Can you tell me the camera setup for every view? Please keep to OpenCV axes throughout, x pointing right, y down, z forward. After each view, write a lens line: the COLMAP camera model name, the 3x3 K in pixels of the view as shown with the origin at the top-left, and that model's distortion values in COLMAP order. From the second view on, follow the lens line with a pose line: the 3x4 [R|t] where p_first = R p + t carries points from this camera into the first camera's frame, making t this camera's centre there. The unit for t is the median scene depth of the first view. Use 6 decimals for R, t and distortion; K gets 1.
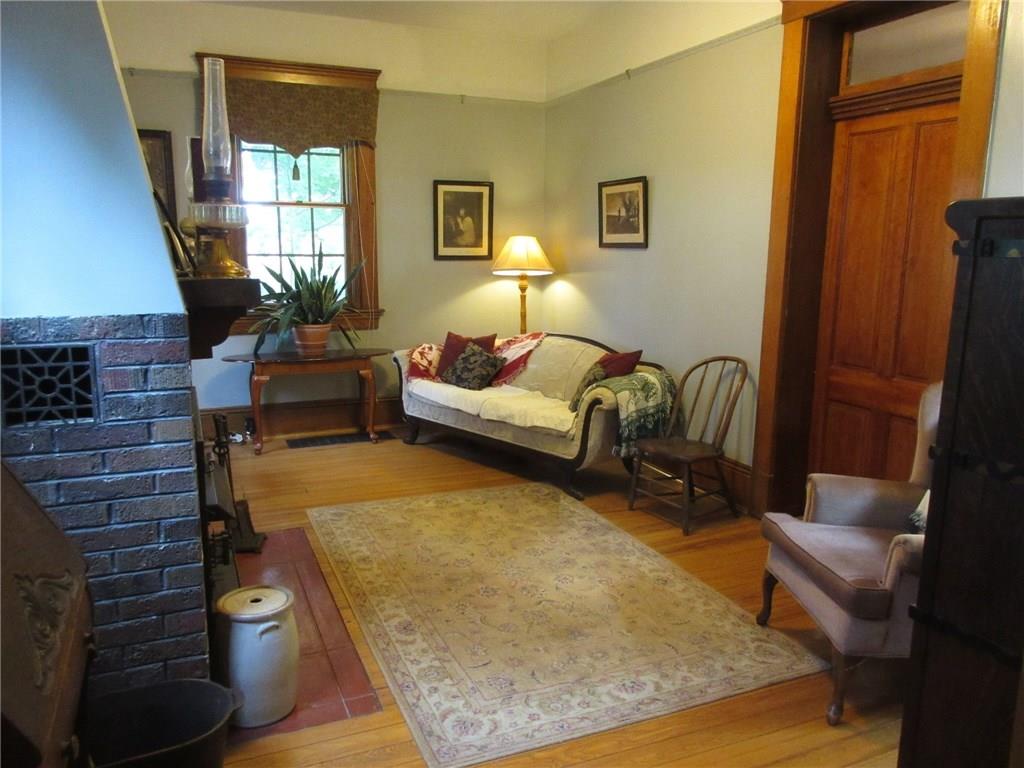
lens RADIAL K [[767.4, 0, 513.5], [0, 767.4, 385.8], [0, 0, 1]] dist [0.005004, -0.009019]
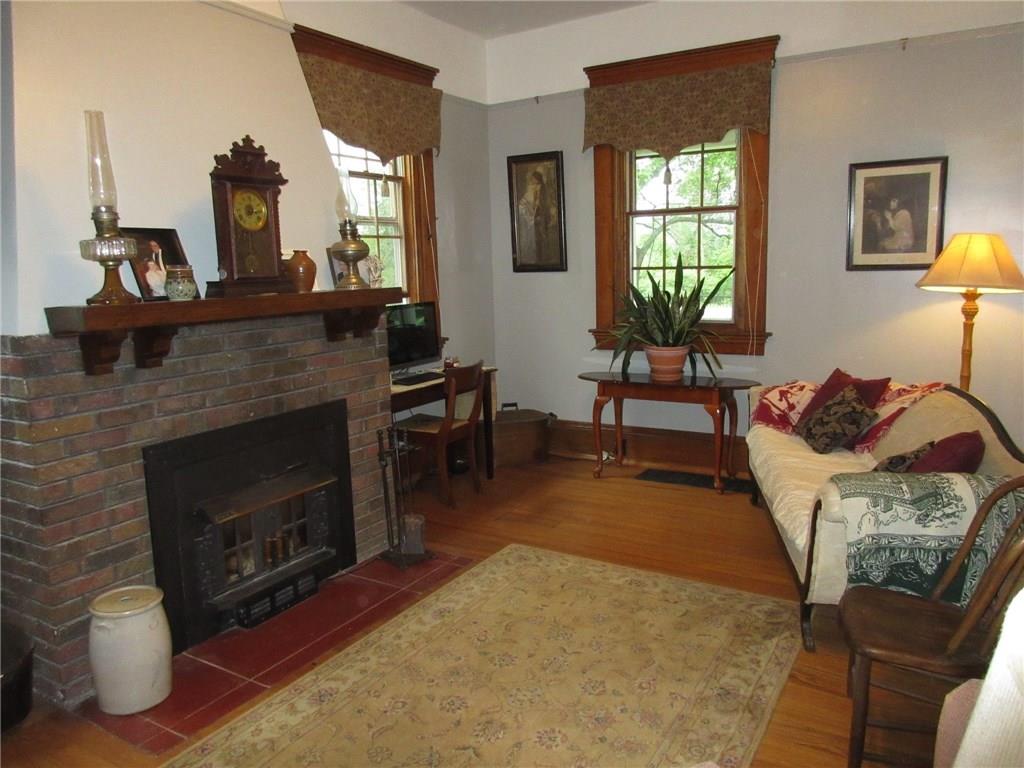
lens RADIAL K [[767.4, 0, 515.2], [0, 767.4, 382.0], [0, 0, 1]] dist [0.005004, -0.009019]
pose [[0.579231, 0.108637, -0.807892, 0.354200], [-0.115820, 0.991993, 0.050353, -0.061960], [0.806894, 0.064404, 0.587175, 0.334622]]
